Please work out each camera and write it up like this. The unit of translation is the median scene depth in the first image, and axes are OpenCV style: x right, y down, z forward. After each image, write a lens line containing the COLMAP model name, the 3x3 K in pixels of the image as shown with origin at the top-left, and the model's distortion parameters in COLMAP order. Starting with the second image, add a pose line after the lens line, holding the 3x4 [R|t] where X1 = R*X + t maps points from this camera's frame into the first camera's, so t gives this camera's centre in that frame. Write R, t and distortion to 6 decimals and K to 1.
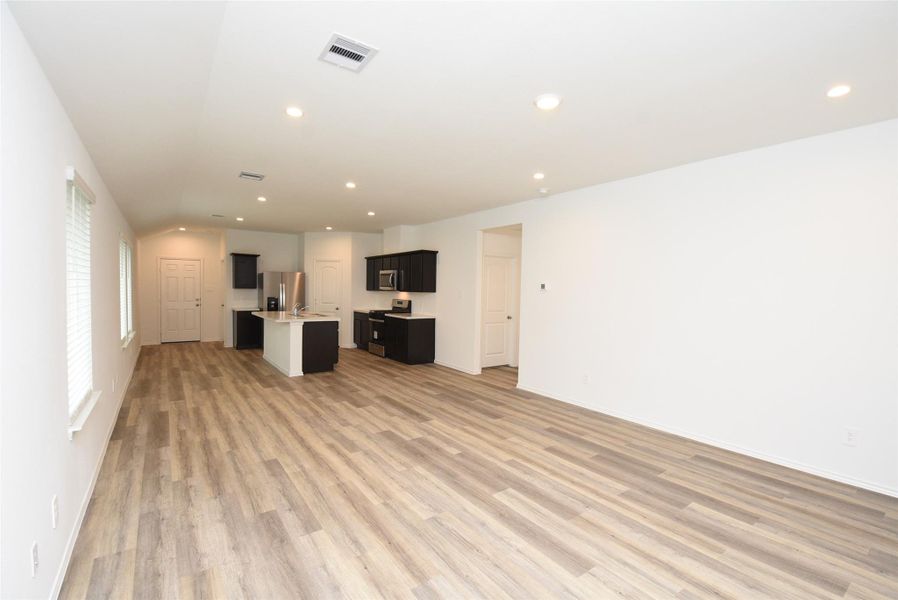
lens RADIAL K [[396.0, 0, 453.4], [0, 396.0, 301.5], [0, 0, 1]] dist [0.014356, -0.023954]
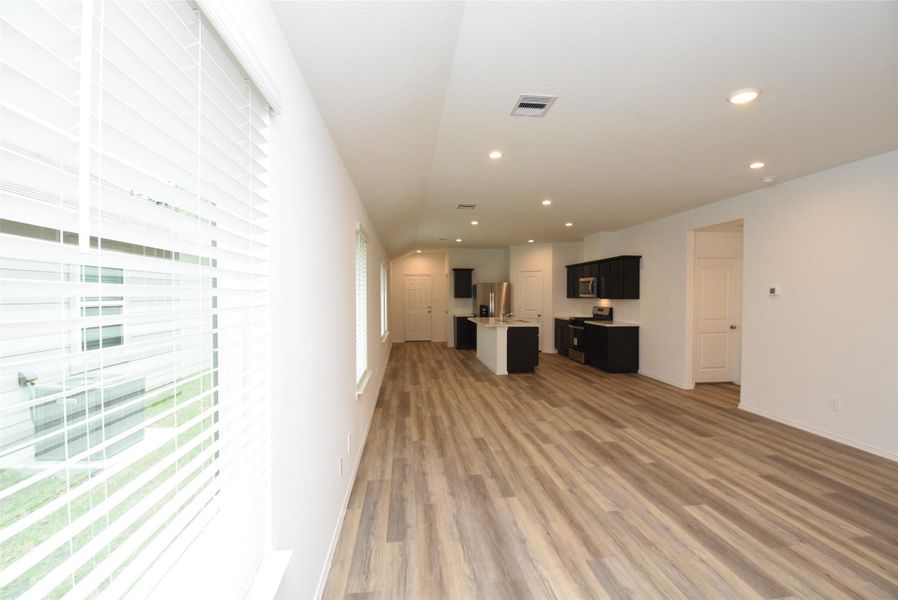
lens RADIAL K [[396.0, 0, 453.4], [0, 396.0, 301.5], [0, 0, 1]] dist [0.014356, -0.023954]
pose [[0.872170, -0.009704, -0.489107, 0.060914], [0.000763, 0.999829, -0.018477, -0.000070], [0.489203, 0.015742, 0.872028, -0.094420]]
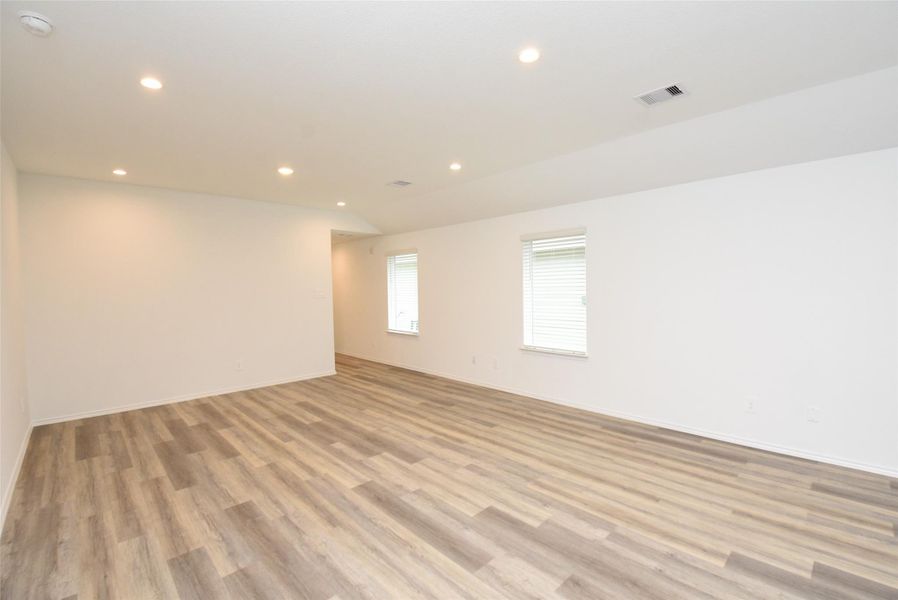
lens RADIAL K [[396.0, 0, 453.4], [0, 396.0, 301.5], [0, 0, 1]] dist [0.014356, -0.023954]
pose [[-0.990888, 0.003445, -0.134643, -0.140695], [-0.005739, 0.997685, 0.067760, -0.059251], [0.134565, 0.067915, -0.988575, 1.795347]]
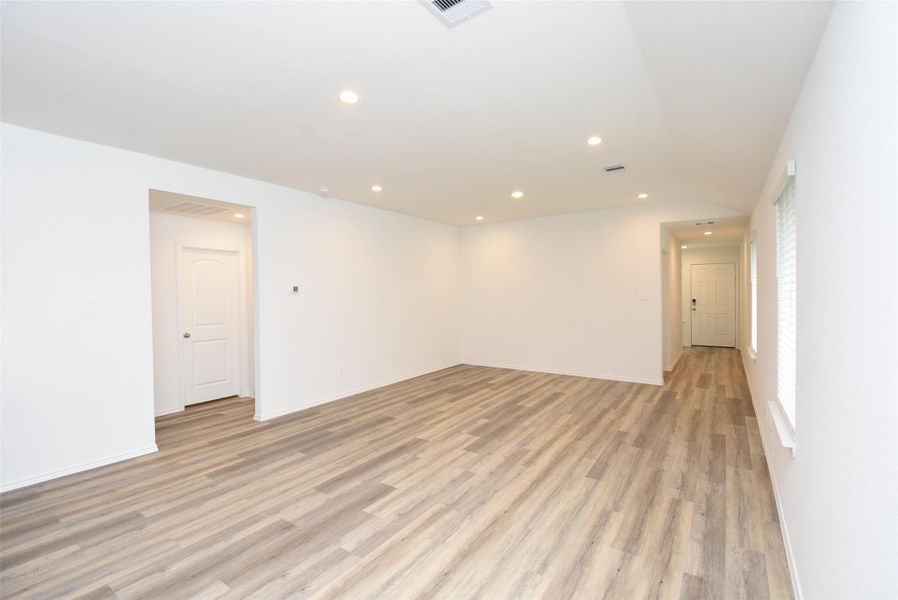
lens RADIAL K [[396.0, 0, 453.4], [0, 396.0, 301.5], [0, 0, 1]] dist [0.014356, -0.023954]
pose [[-0.336113, -0.036647, 0.941108, -0.996053], [0.038650, 0.997864, 0.052661, -0.059241], [-0.941028, 0.054074, -0.333979, 1.311524]]
